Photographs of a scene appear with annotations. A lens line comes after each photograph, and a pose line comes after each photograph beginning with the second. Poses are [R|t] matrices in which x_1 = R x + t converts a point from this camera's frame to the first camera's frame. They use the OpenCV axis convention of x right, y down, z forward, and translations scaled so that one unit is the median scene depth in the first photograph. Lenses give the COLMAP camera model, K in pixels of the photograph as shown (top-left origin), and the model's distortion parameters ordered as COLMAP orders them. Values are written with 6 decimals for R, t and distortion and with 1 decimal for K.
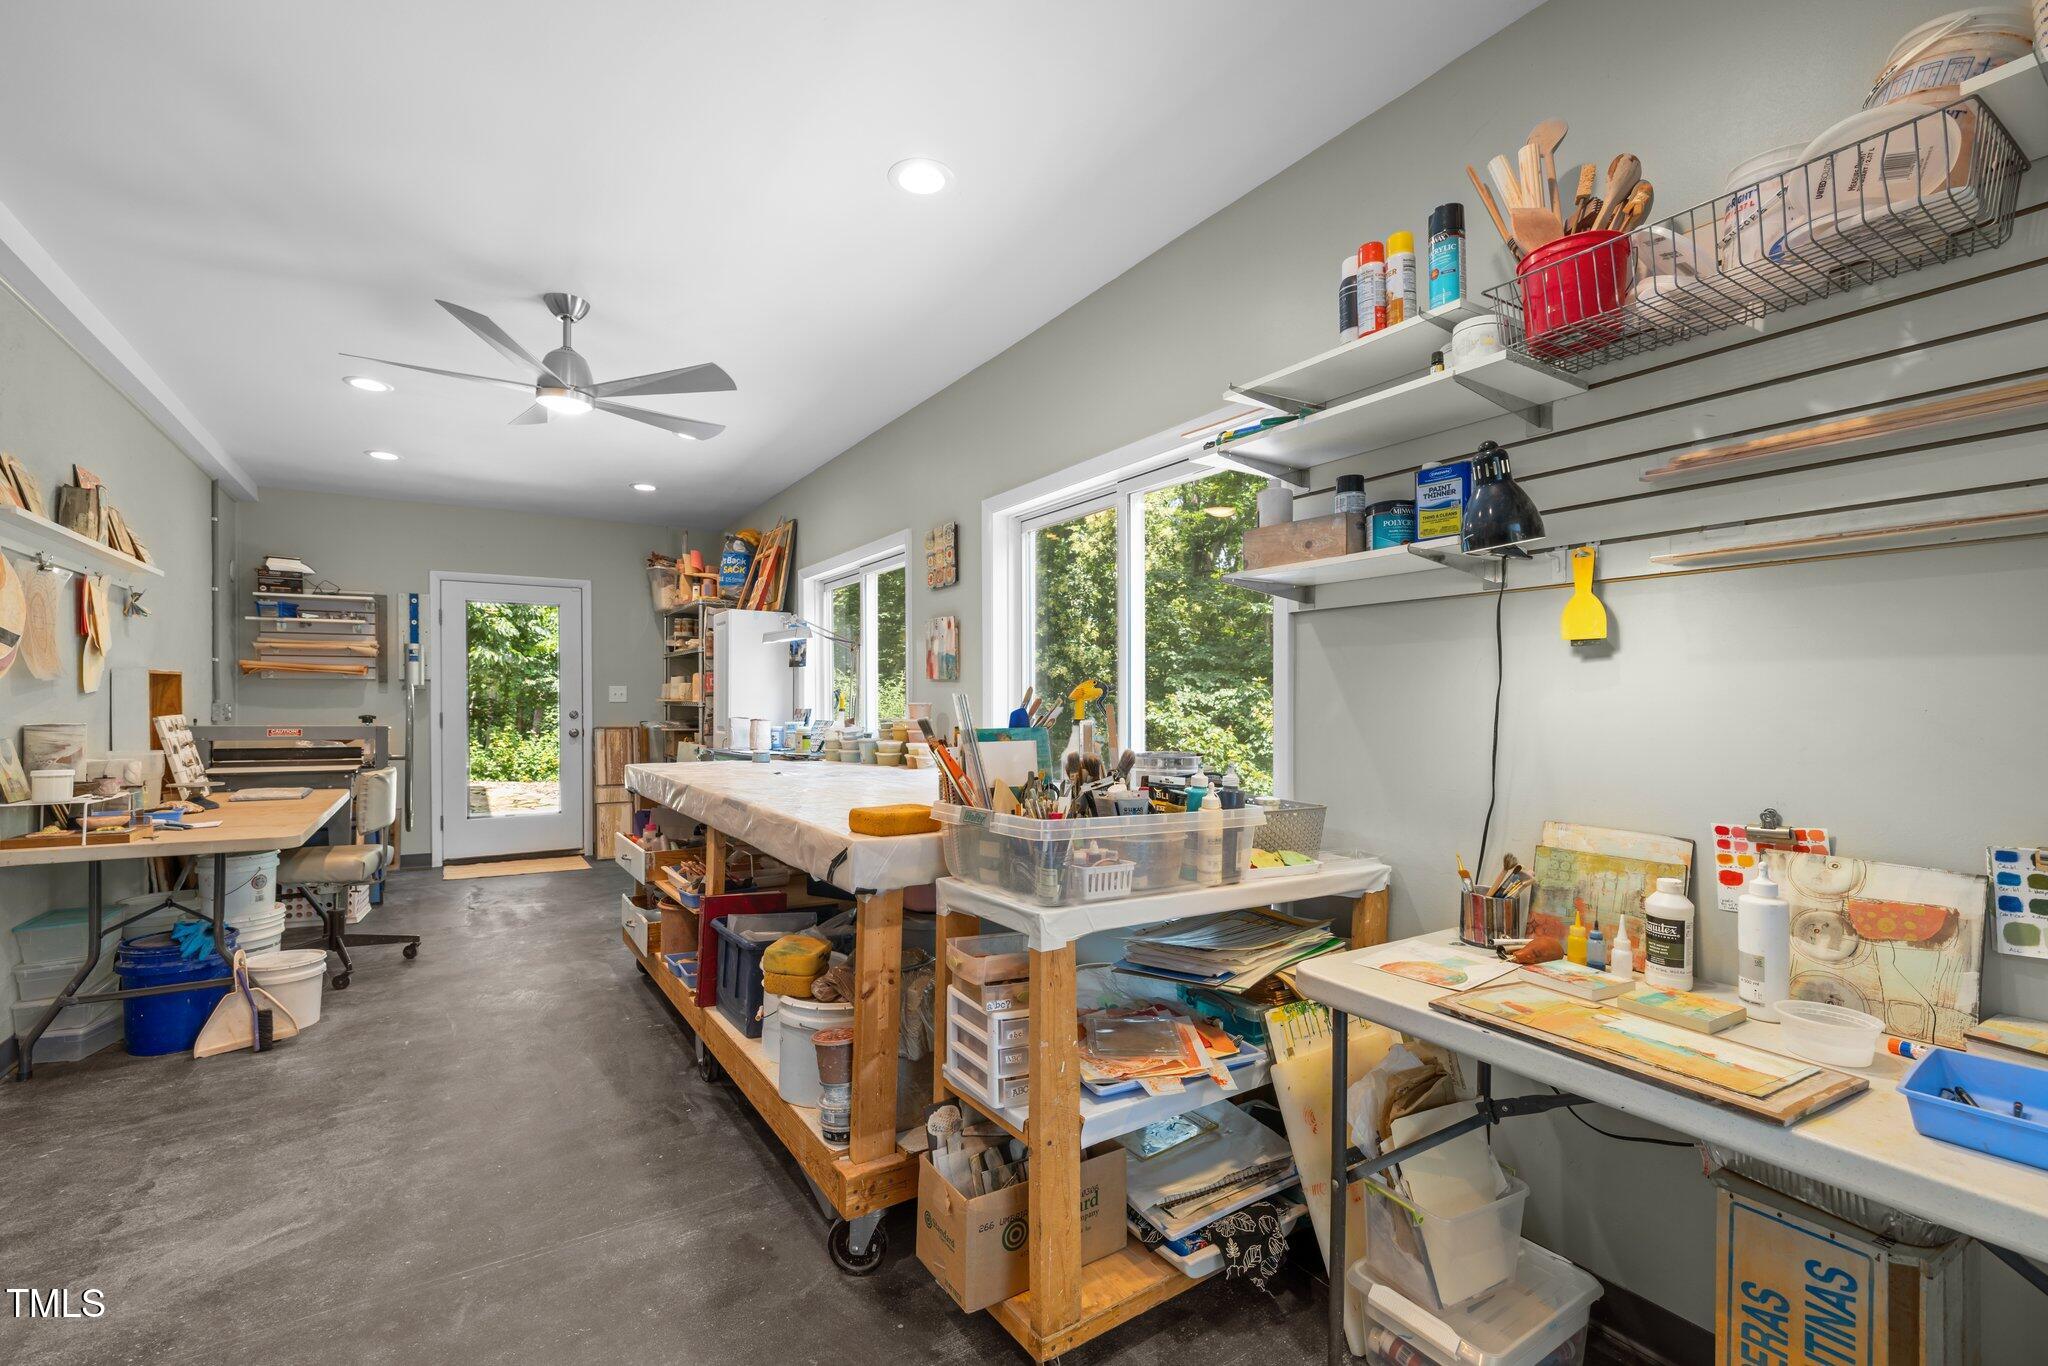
lens RADIAL K [[860.9, 0, 1019.7], [0, 860.9, 689.5], [0, 0, 1]] dist [0.001310, 0.000085]
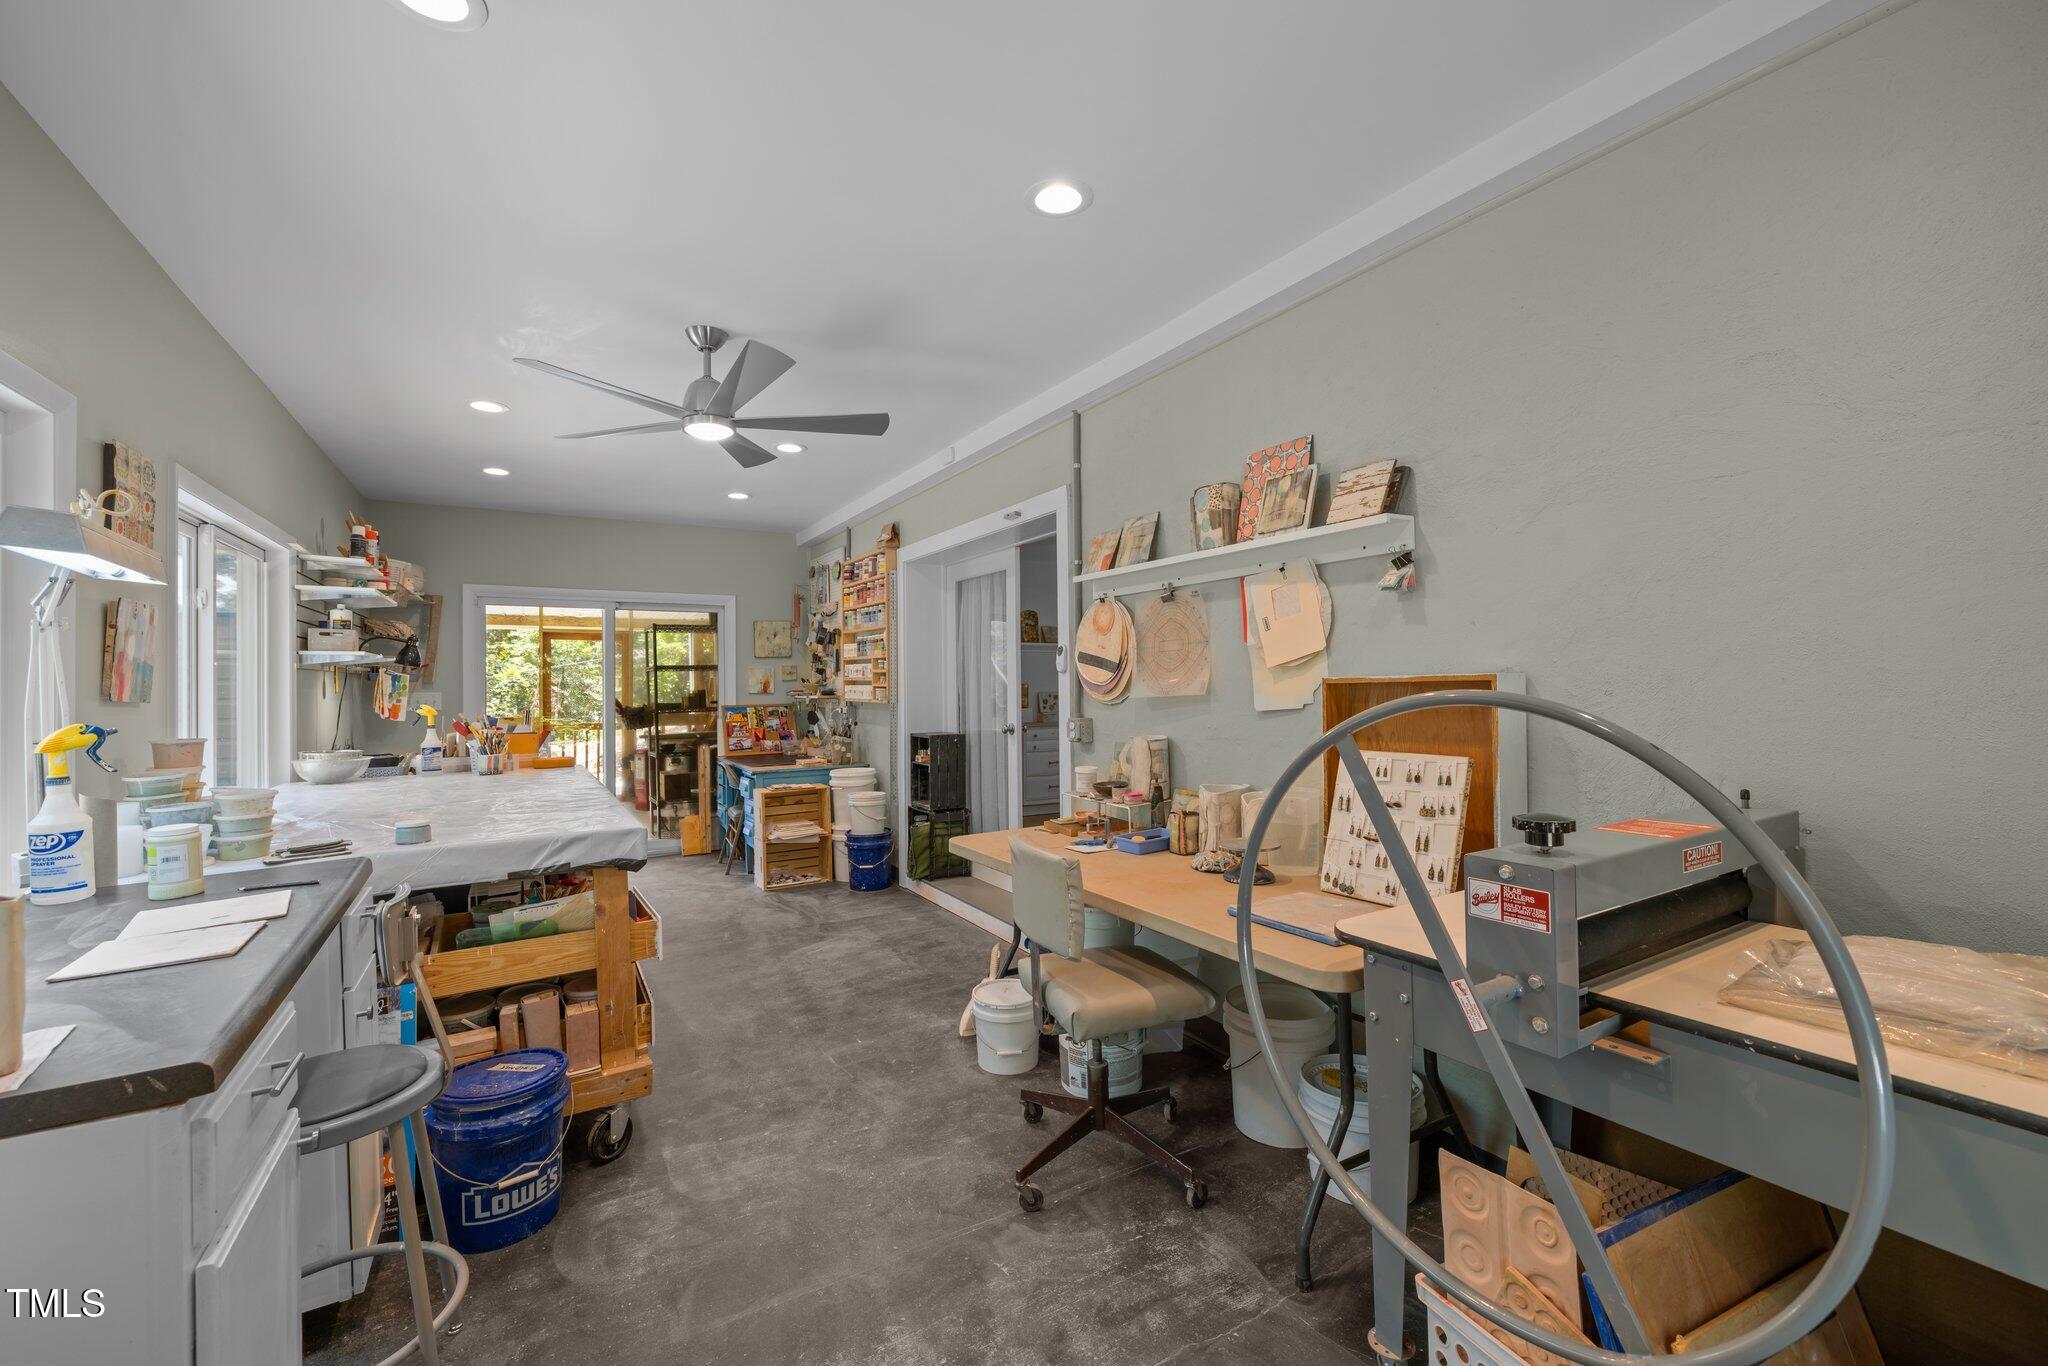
lens RADIAL K [[846.4, 0, 1024.0], [0, 846.4, 683.0], [0, 0, 1]] dist [0.000468, 0.000016]
pose [[-0.998640, 0.011226, 0.050915, -1.275342], [0.010537, 0.999850, -0.013778, -0.018288], [-0.051062, -0.013223, -0.998608, 2.673167]]
